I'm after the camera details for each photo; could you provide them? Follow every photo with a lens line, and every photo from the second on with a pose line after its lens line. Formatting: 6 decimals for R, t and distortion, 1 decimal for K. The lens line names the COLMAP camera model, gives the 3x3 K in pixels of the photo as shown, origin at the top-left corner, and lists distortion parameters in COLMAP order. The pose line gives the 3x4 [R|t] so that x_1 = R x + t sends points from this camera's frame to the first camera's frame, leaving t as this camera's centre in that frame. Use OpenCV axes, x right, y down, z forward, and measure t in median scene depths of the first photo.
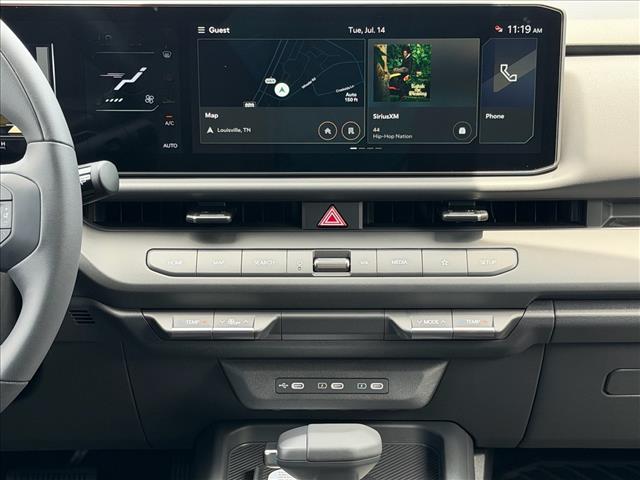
lens RADIAL K [[1257.3, 0, 320.9], [0, 1257.3, 241.0], [0, 0, 1]] dist [0.182877, 0.000000]
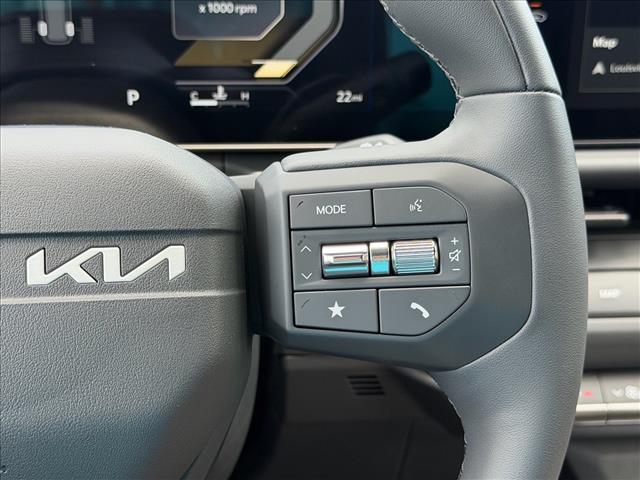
lens RADIAL K [[1086.3, 0, 319.5], [0, 1086.3, 241.0], [0, 0, 1]] dist [0.170801, 0.000000]
pose [[0.990973, -0.019470, 0.132643, -0.283369], [0.011686, 0.998177, 0.059213, -0.039942], [-0.133554, -0.057128, 0.989394, 0.507478]]
